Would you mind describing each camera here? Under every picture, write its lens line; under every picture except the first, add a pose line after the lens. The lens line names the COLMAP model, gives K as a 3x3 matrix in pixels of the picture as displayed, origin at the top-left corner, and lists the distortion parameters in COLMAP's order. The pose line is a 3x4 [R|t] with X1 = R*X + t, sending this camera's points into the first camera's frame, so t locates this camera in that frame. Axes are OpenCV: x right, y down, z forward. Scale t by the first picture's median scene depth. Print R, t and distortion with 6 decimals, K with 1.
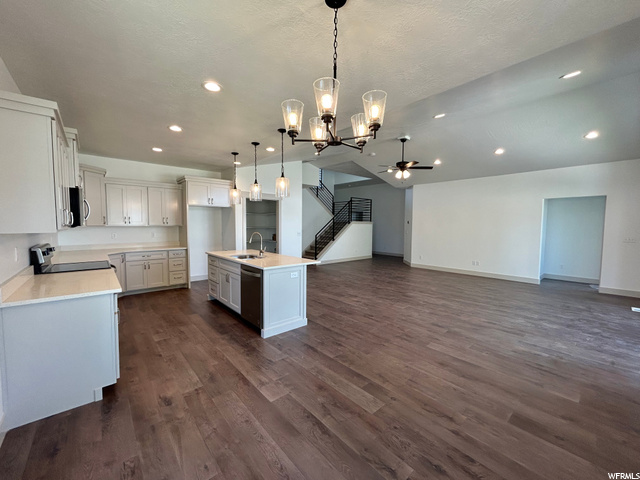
lens RADIAL K [[258.6, 0, 319.5], [0, 258.6, 239.3], [0, 0, 1]] dist [-0.002926, 0.001187]
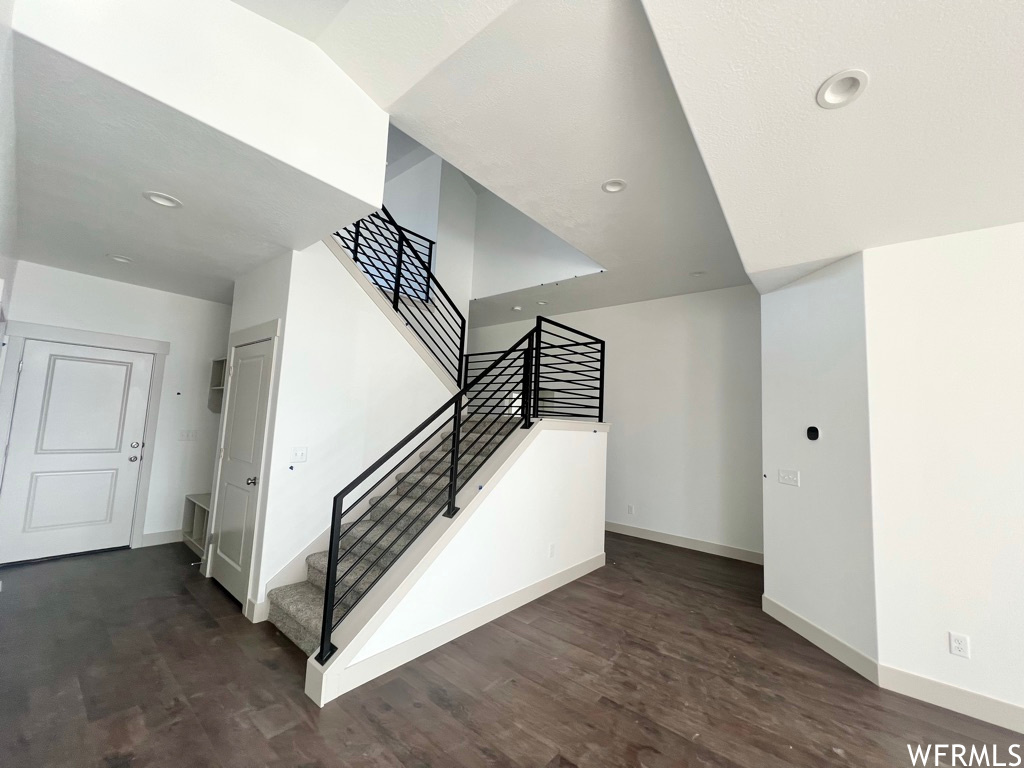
lens RADIAL K [[409.2, 0, 512.3], [0, 409.2, 382.6], [0, 0, 1]] dist [-0.008017, 0.001585]
pose [[0.986002, 0.056040, 0.157033, 0.078366], [-0.031238, 0.987237, -0.156167, -0.079197], [-0.163781, 0.149076, 0.975168, 1.187295]]
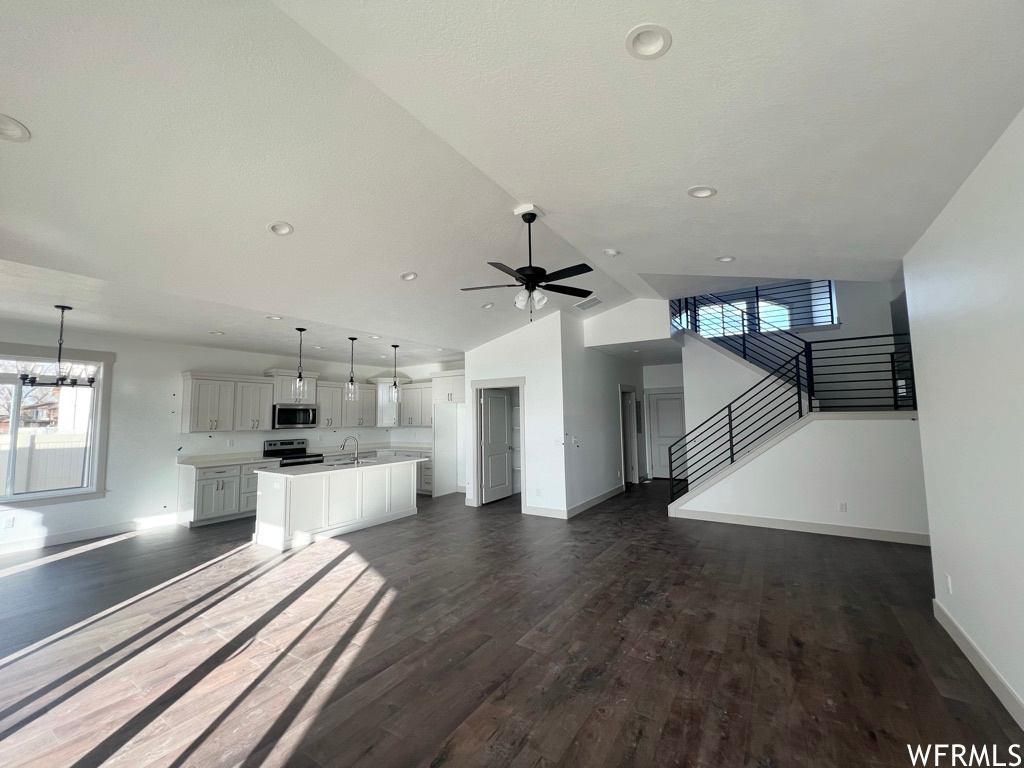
lens RADIAL K [[409.2, 0, 512.0], [0, 409.2, 381.8], [0, 0, 1]] dist [-0.008017, 0.001585]
pose [[0.276065, -0.094941, -0.956438, 0.971864], [-0.043646, 0.992845, -0.111152, -0.060702], [0.960148, 0.072430, 0.269946, 0.883772]]
